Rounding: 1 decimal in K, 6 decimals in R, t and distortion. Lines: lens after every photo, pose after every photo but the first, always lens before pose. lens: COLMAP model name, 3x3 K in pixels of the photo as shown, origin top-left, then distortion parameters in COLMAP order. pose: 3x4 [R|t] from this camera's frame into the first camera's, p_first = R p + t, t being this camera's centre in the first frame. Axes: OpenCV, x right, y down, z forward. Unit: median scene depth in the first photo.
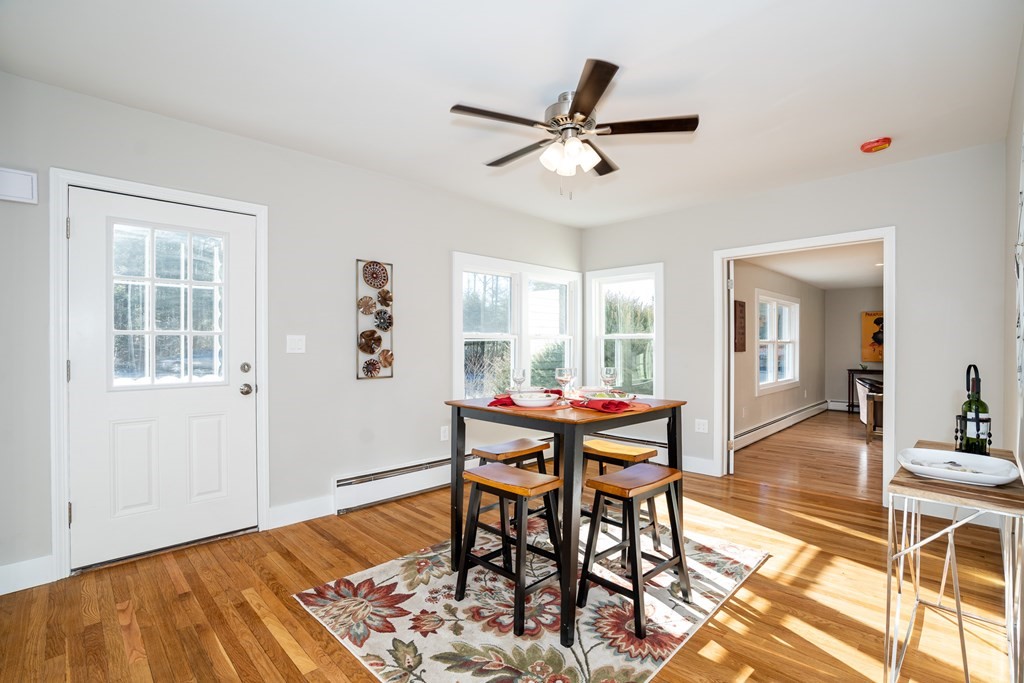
lens RADIAL K [[471.9, 0, 508.8], [0, 471.9, 347.5], [0, 0, 1]] dist [-0.005110, -0.000084]
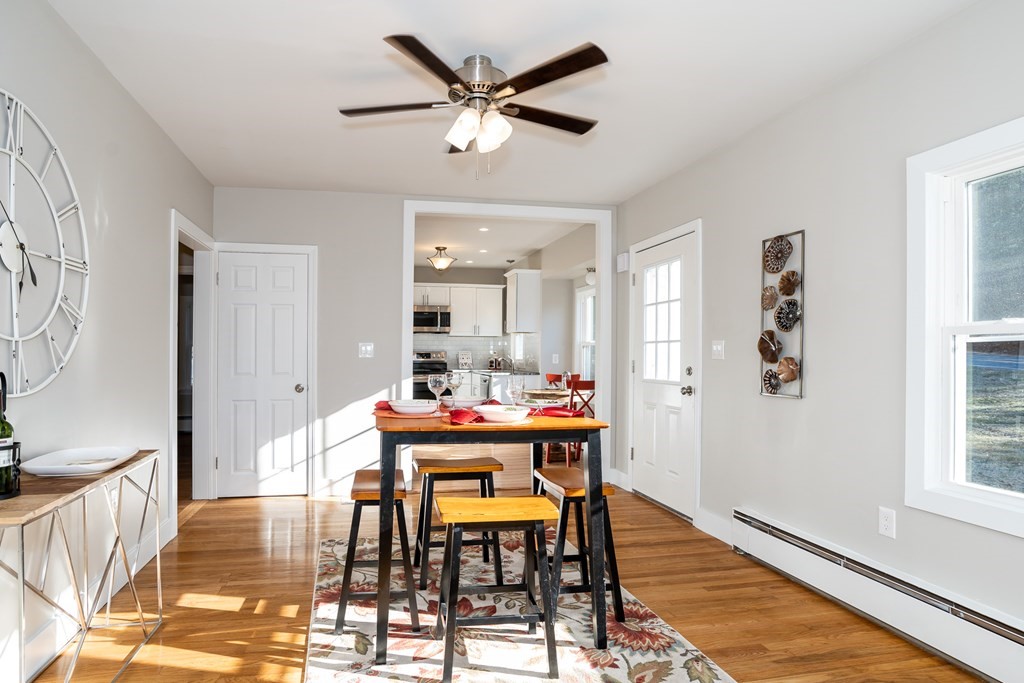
lens RADIAL K [[438.6, 0, 431.5], [0, 438.6, 349.2], [0, 0, 1]] dist [-0.000880, -0.000118]
pose [[-0.513436, -0.003221, -0.858122, 0.630278], [-0.002460, 0.999994, -0.002281, -0.005488], [0.858125, 0.000940, -0.513441, 0.983910]]
